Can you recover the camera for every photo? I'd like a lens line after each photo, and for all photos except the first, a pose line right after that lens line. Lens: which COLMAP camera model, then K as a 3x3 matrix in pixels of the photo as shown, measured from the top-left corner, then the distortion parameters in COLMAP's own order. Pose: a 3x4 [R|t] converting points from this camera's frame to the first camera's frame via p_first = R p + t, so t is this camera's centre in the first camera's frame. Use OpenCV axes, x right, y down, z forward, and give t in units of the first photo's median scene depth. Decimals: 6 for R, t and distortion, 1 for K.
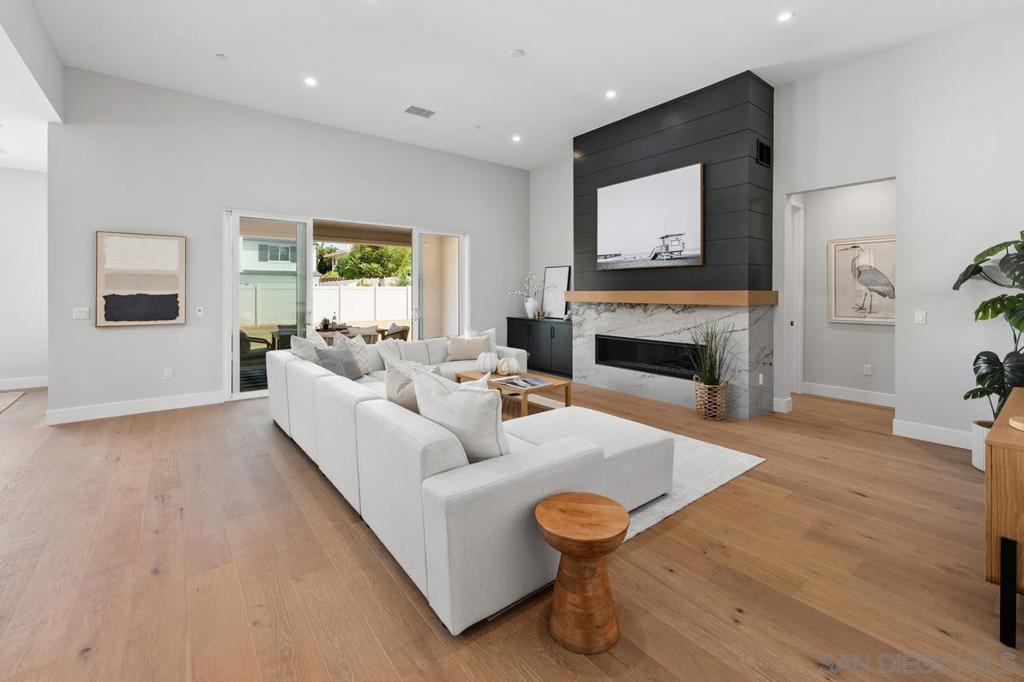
lens RADIAL K [[434.3, 0, 513.3], [0, 434.3, 296.9], [0, 0, 1]] dist [-0.001312, -0.000336]
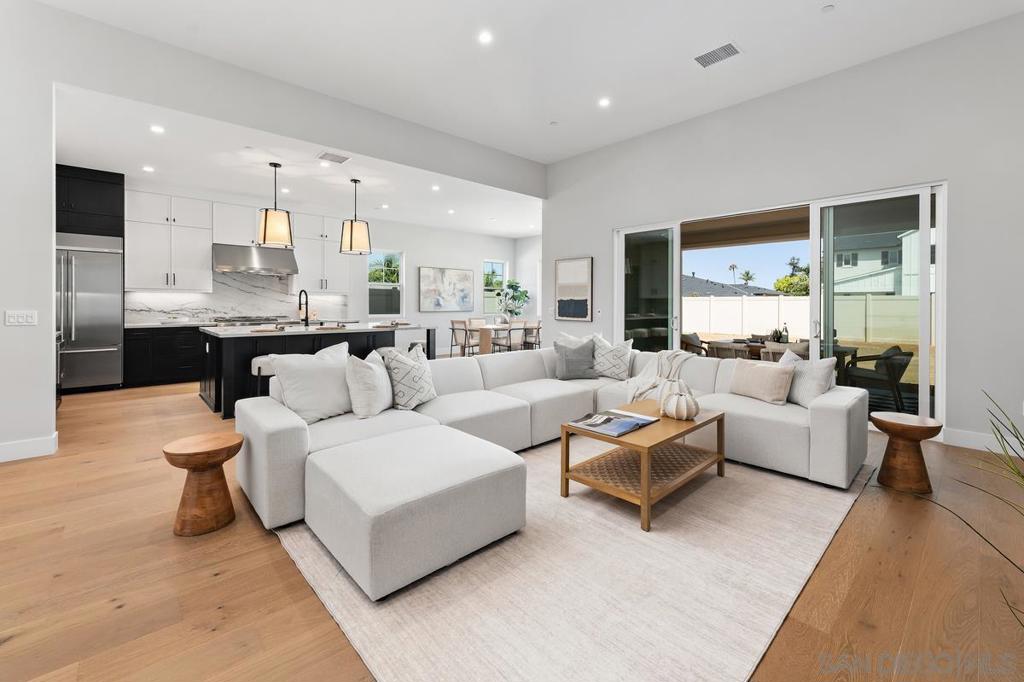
lens RADIAL K [[435.5, 0, 518.2], [0, 435.5, 306.4], [0, 0, 1]] dist [0.000550, -0.000324]
pose [[0.070647, 0.005076, -0.997488, 0.560999], [-0.014206, 0.999891, 0.004082, 0.012733], [0.997400, 0.013882, 0.070712, 0.653611]]
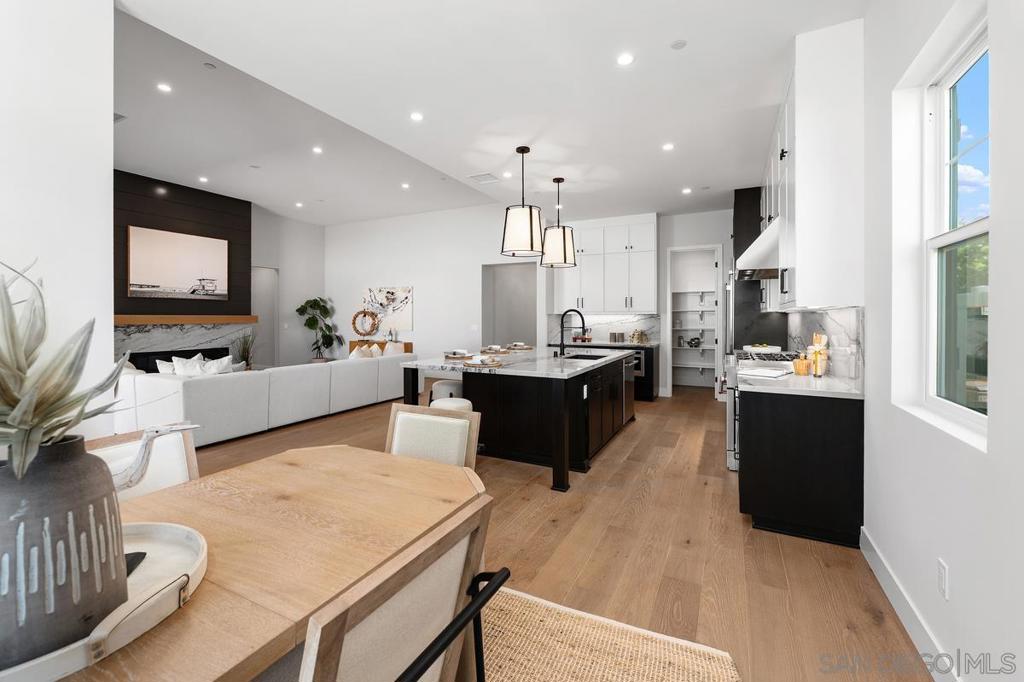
lens RADIAL K [[425.5, 0, 509.2], [0, 425.5, 318.1], [0, 0, 1]] dist [-0.001984, -0.000087]
pose [[-0.413997, -0.004964, 0.910265, -1.452987], [0.006473, 0.999944, 0.008397, -0.009607], [-0.910255, 0.009369, -0.413942, 0.645359]]
